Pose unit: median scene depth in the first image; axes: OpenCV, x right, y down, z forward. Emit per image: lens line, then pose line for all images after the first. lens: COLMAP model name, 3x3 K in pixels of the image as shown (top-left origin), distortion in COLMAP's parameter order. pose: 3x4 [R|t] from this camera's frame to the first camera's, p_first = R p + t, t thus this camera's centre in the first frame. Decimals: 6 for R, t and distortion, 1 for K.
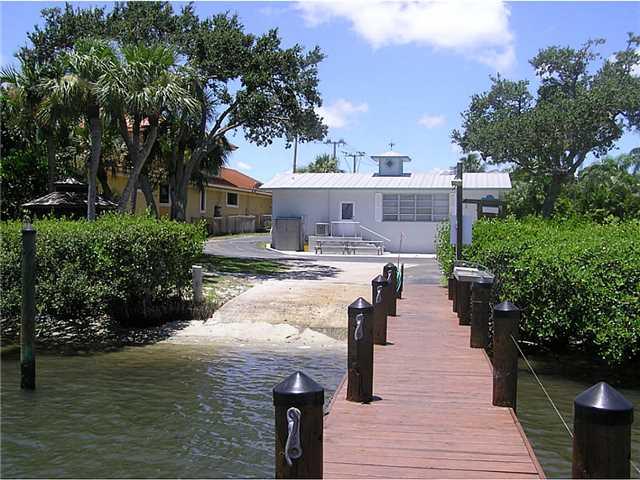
lens RADIAL K [[709.5, 0, 320.0], [0, 709.5, 240.0], [0, 0, 1]] dist [-0.151592, 0.021780]
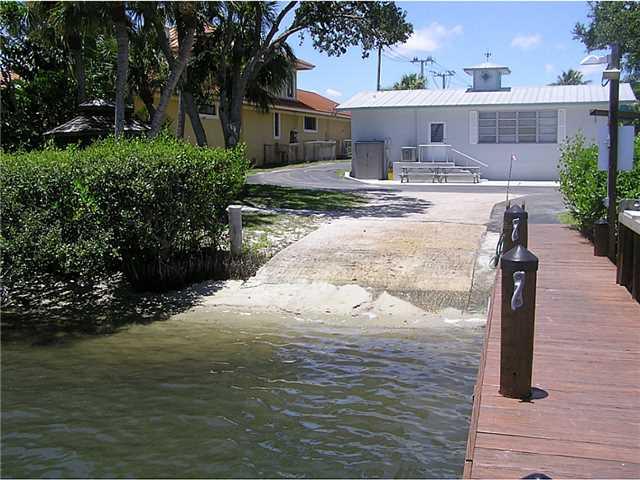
lens RADIAL K [[709.5, 0, 320.0], [0, 709.5, 240.0], [0, 0, 1]] dist [-0.151592, 0.021780]
pose [[0.992076, -0.007753, -0.125400, 0.004614], [0.020611, 0.994615, 0.101568, -0.000690], [0.123938, -0.103348, 0.986893, 0.171638]]
